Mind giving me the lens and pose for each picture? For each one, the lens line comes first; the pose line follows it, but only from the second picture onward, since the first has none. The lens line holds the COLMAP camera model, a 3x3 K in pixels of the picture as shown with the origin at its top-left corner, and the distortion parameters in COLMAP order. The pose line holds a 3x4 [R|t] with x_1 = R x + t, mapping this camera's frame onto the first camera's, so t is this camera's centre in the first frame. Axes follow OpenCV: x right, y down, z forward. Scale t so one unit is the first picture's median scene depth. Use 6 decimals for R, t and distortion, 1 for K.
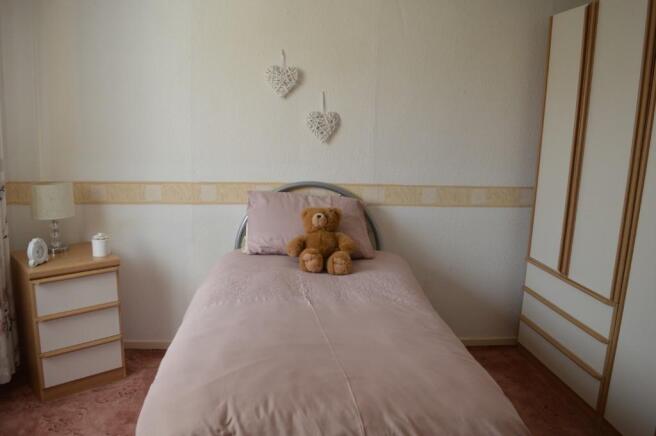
lens RADIAL K [[523.5, 0, 327.8], [0, 523.5, 219.8], [0, 0, 1]] dist [-0.094906, 0.023728]
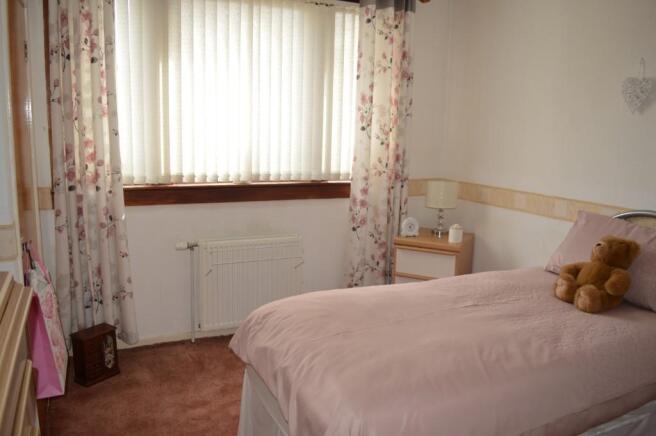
lens RADIAL K [[523.5, 0, 330.2], [0, 523.5, 214.6], [0, 0, 1]] dist [-0.094906, 0.023728]
pose [[0.329763, 0.140517, -0.933548, 0.622115], [-0.188814, 0.978698, 0.080617, -0.039622], [0.924989, 0.149683, 0.349270, 0.269814]]
